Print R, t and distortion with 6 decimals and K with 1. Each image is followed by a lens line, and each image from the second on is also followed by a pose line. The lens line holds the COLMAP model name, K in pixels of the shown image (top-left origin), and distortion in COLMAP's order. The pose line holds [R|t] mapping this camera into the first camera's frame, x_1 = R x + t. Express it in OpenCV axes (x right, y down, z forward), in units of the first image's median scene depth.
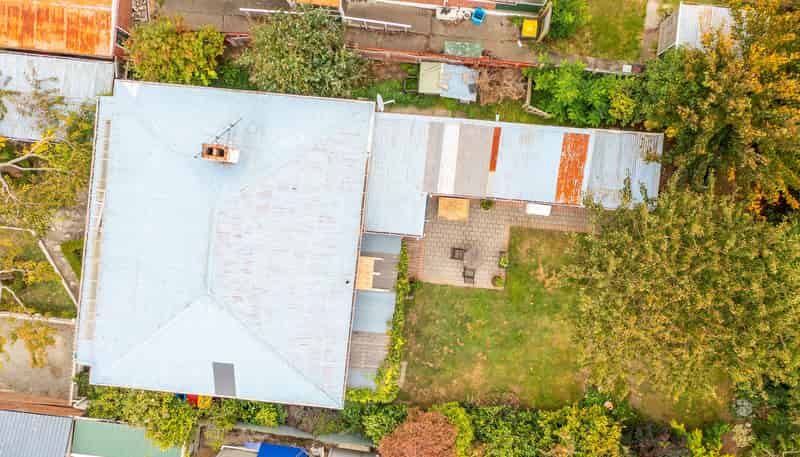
lens RADIAL K [[637.1, 0, 400.0], [0, 637.1, 228.5], [0, 0, 1]] dist [0.005694, 0.005873]
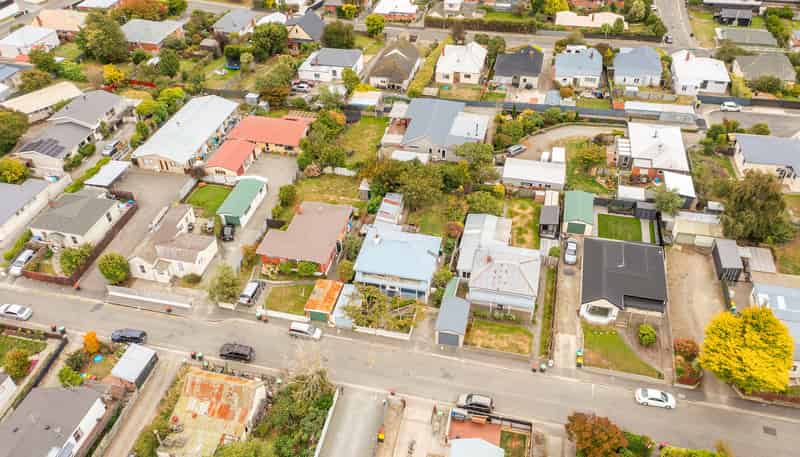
lens RADIAL K [[637.1, 0, 400.0], [0, 637.1, 228.5], [0, 0, 1]] dist [0.005694, 0.005873]
pose [[0.124582, -0.607343, 0.784610, -3.035753], [0.991844, 0.054779, -0.115084, 0.440902], [0.026915, 0.792549, 0.609214, -1.415812]]
